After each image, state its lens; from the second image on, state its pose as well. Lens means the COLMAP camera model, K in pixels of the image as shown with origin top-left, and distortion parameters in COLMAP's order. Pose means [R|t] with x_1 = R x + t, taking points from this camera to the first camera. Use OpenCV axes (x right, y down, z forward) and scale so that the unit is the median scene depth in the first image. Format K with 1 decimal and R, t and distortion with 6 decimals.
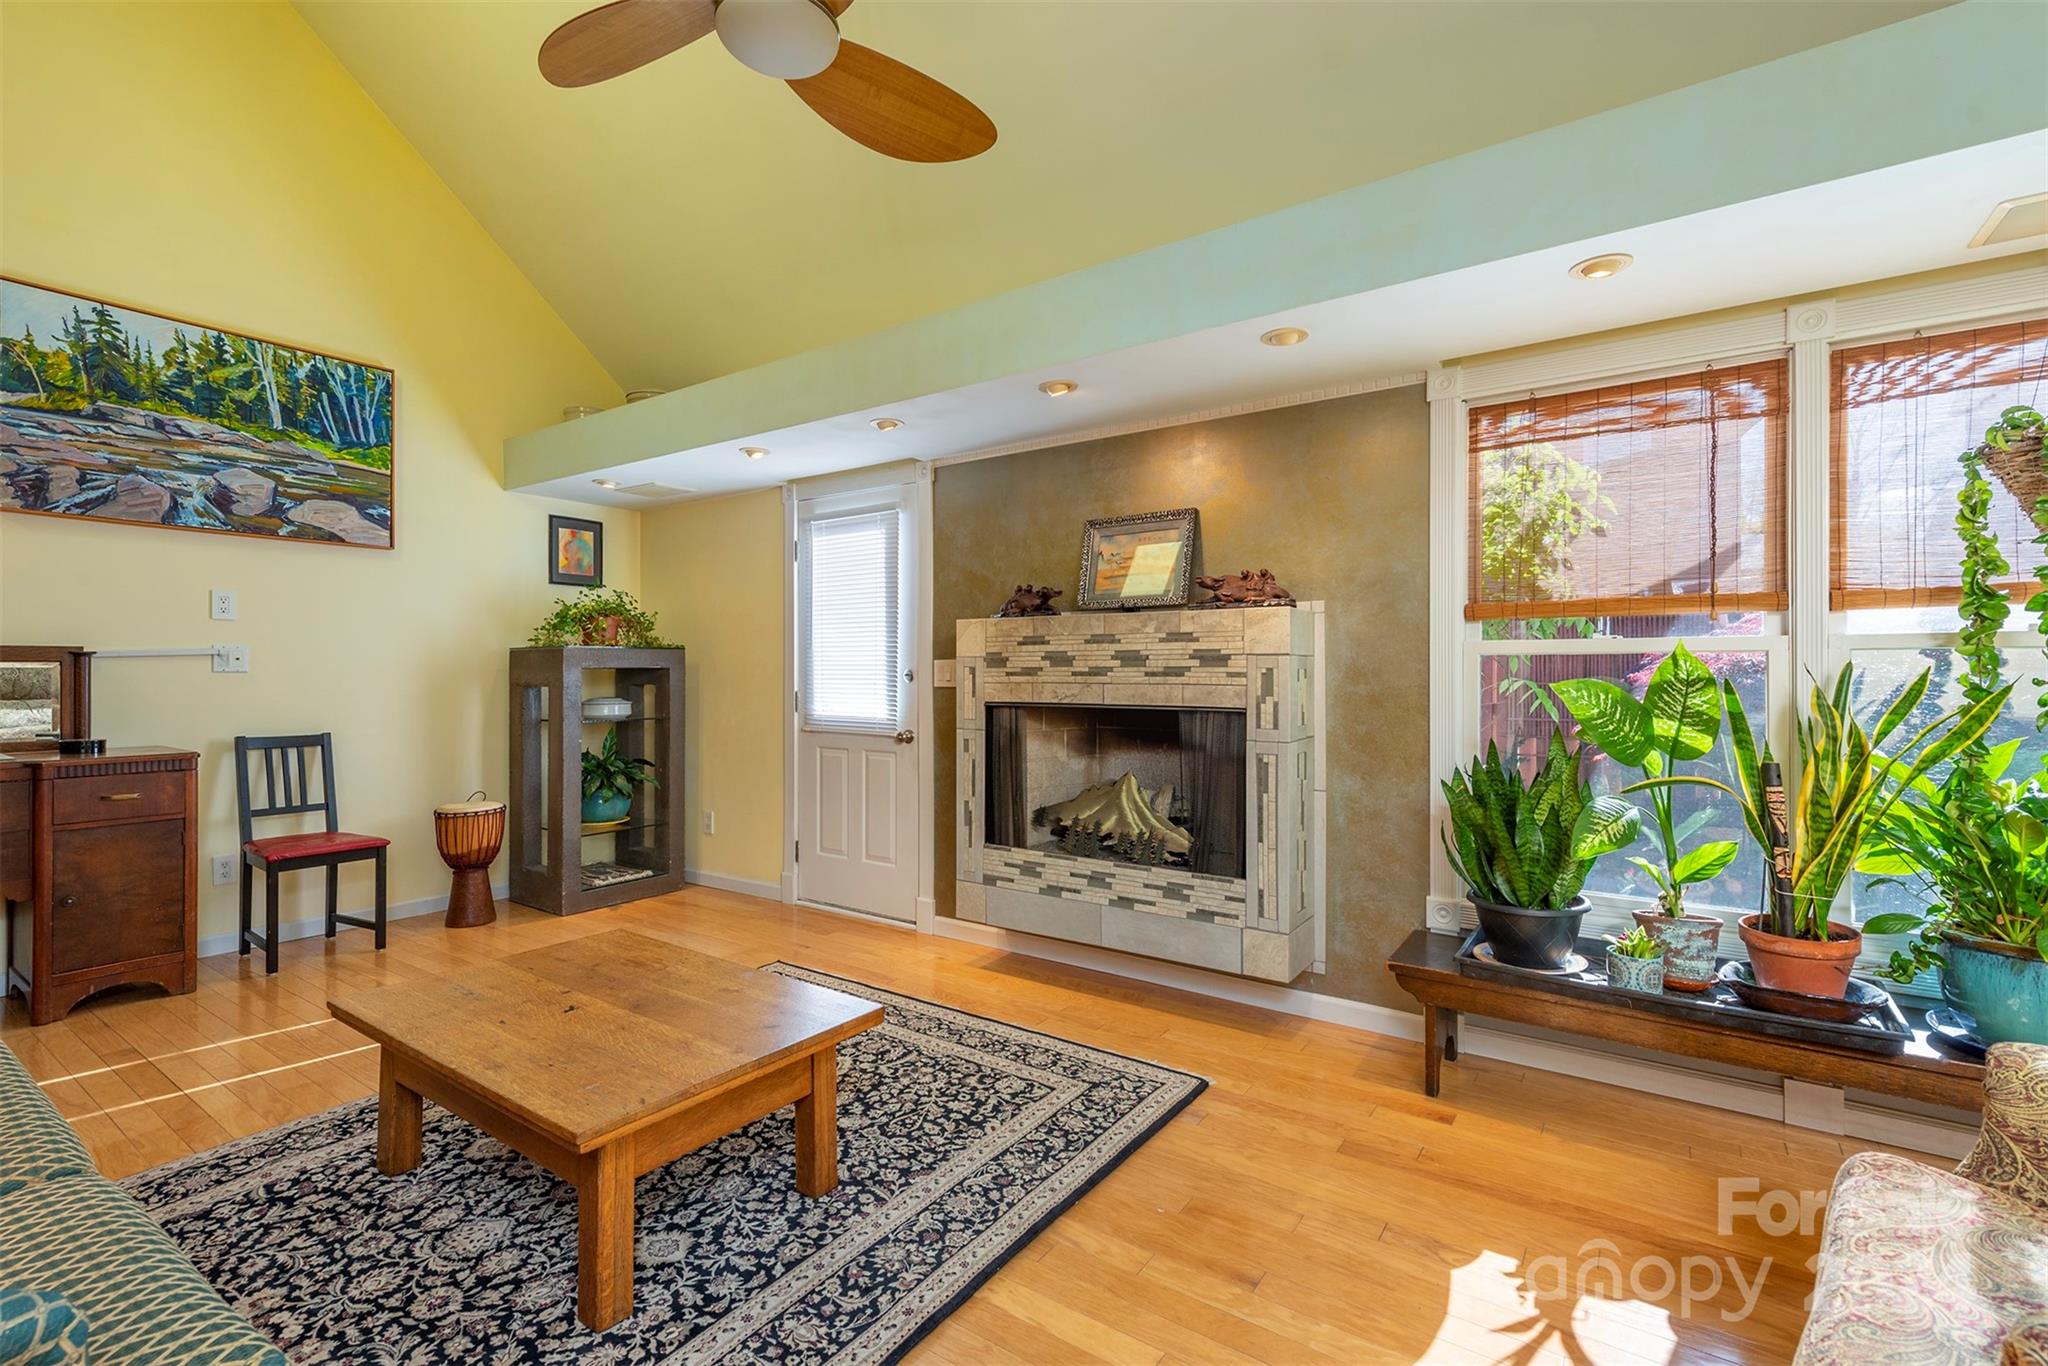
lens RADIAL K [[916.8, 0, 1029.2], [0, 916.8, 664.7], [0, 0, 1]] dist [0.010669, -0.001701]
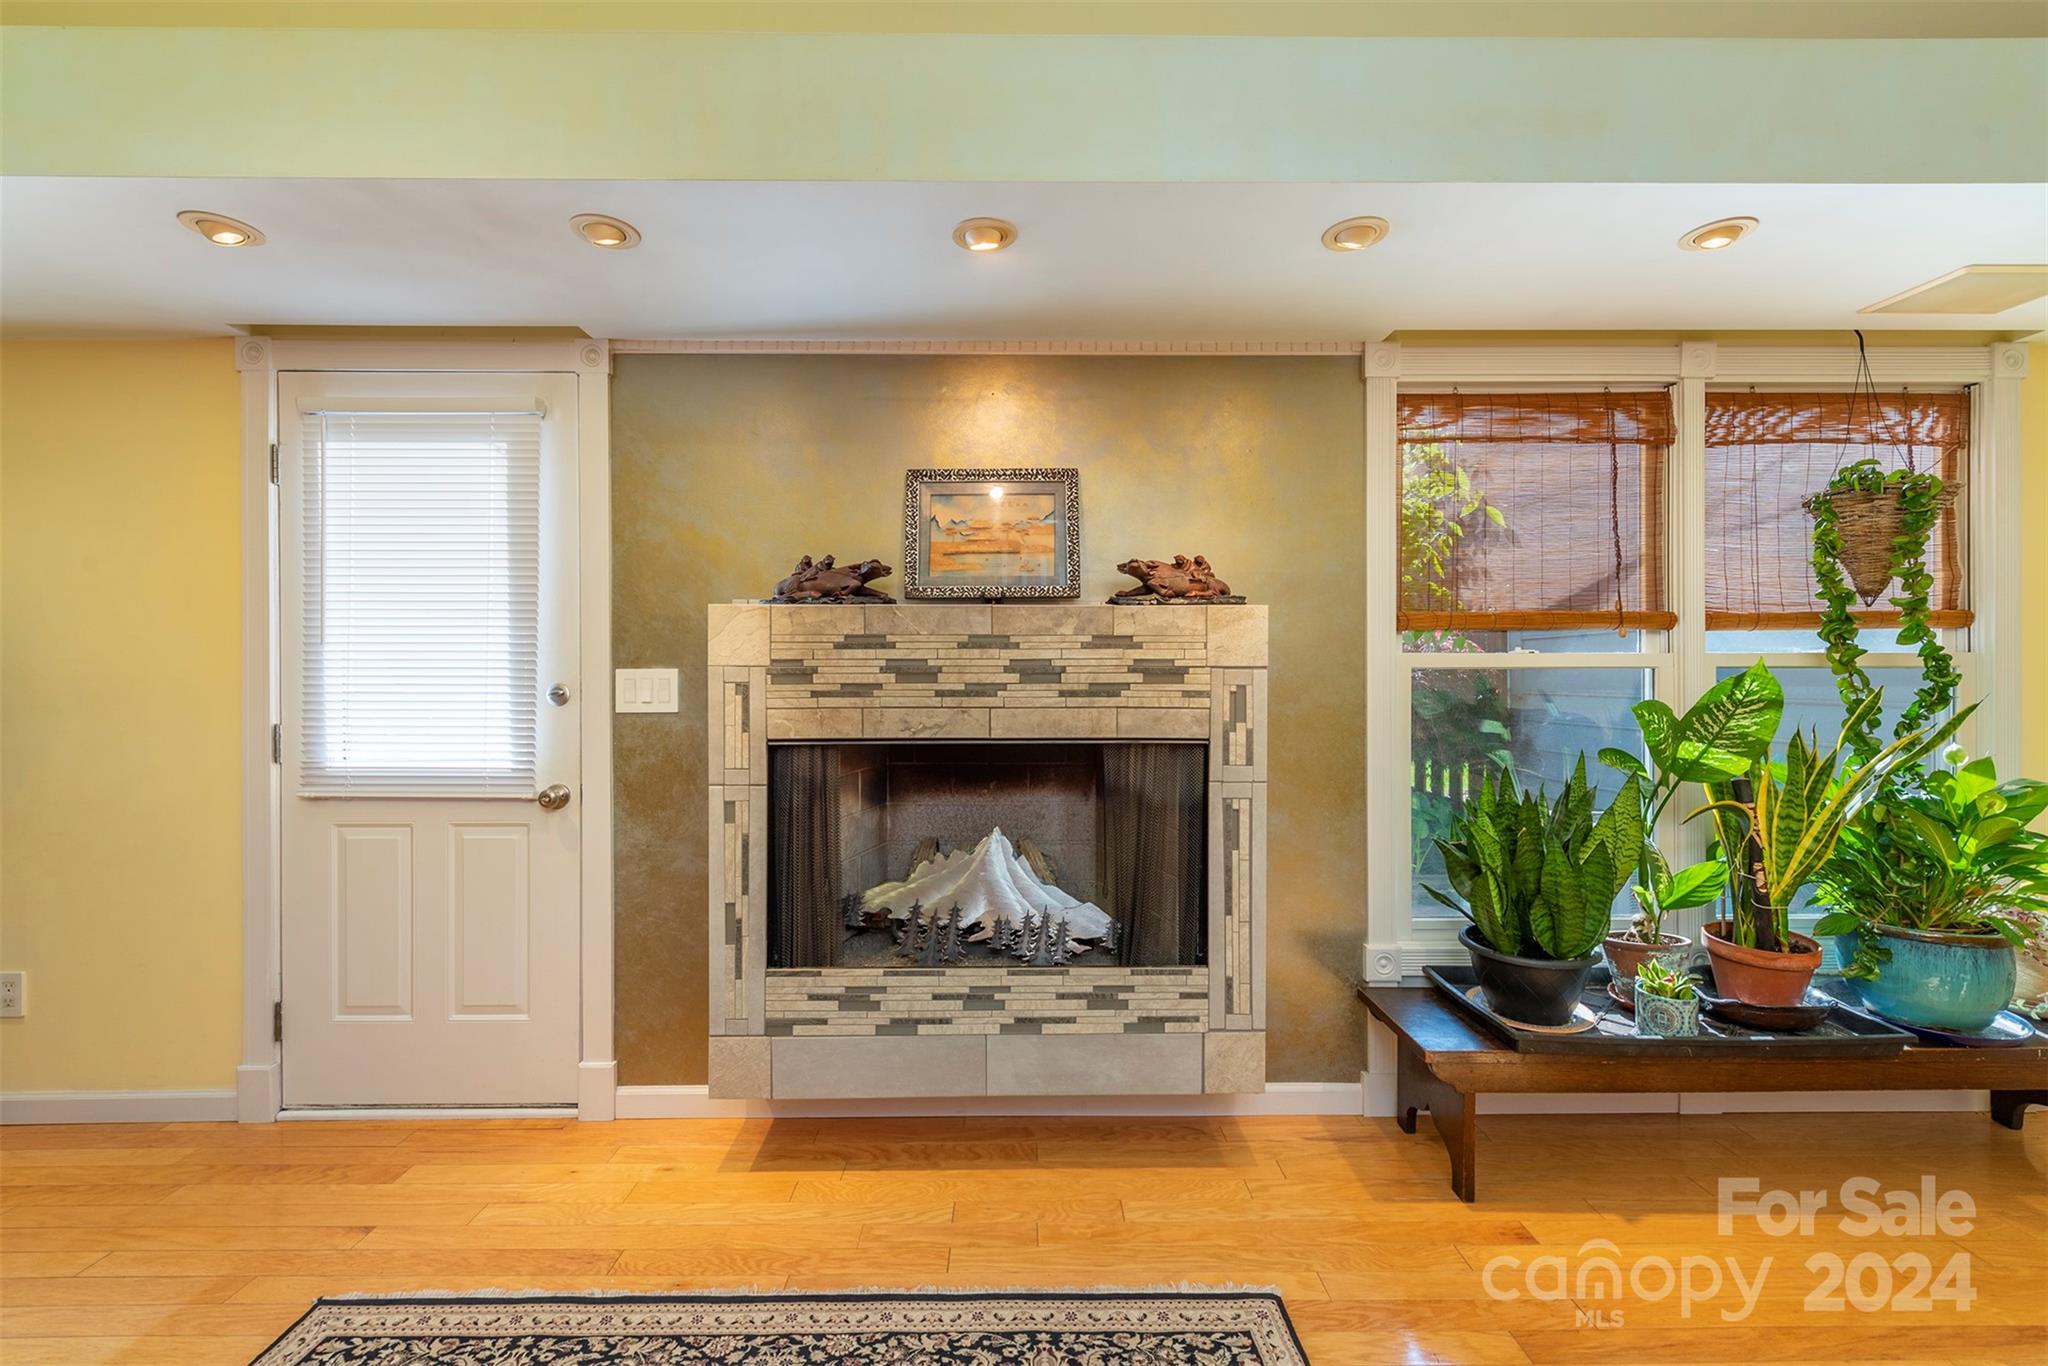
lens RADIAL K [[834.8, 0, 1032.9], [0, 834.8, 671.7], [0, 0, 1]] dist [0.007747, -0.002439]
pose [[0.812718, -0.000213, 0.582658, -0.263032], [-0.004606, 0.999966, 0.006790, -0.010687], [-0.582640, -0.008202, 0.812689, 0.502101]]
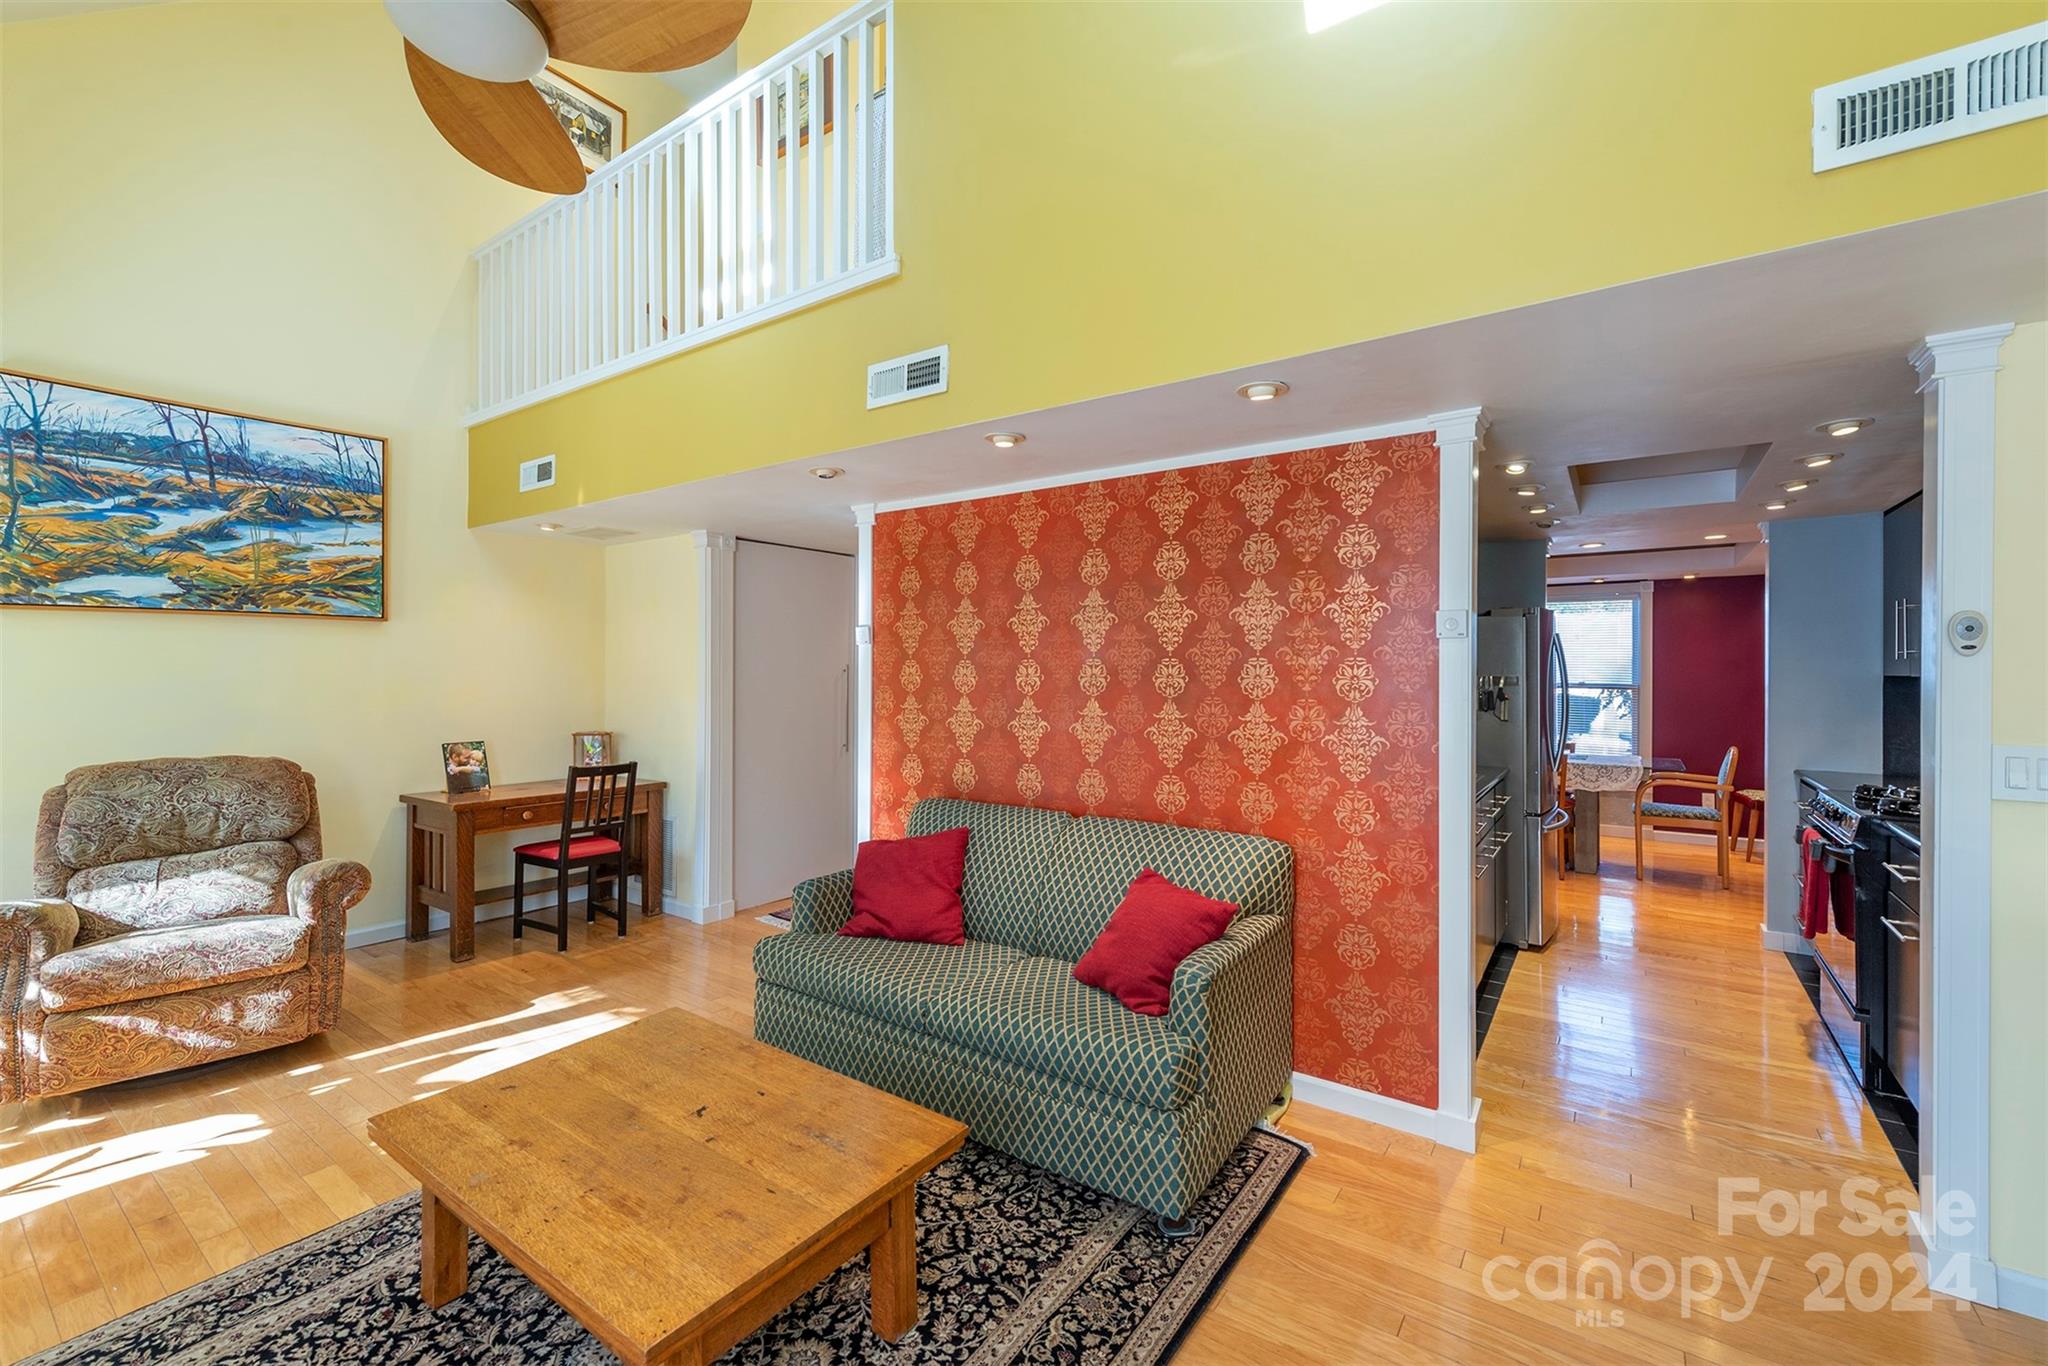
lens RADIAL K [[834.8, 0, 1022.4], [0, 834.8, 666.1], [0, 0, 1]] dist [0.007747, -0.002439]
pose [[-0.999971, -0.002593, 0.007201, -0.550519], [-0.002685, 0.999915, -0.012748, -0.052888], [-0.007168, -0.012767, -0.999893, 1.230982]]
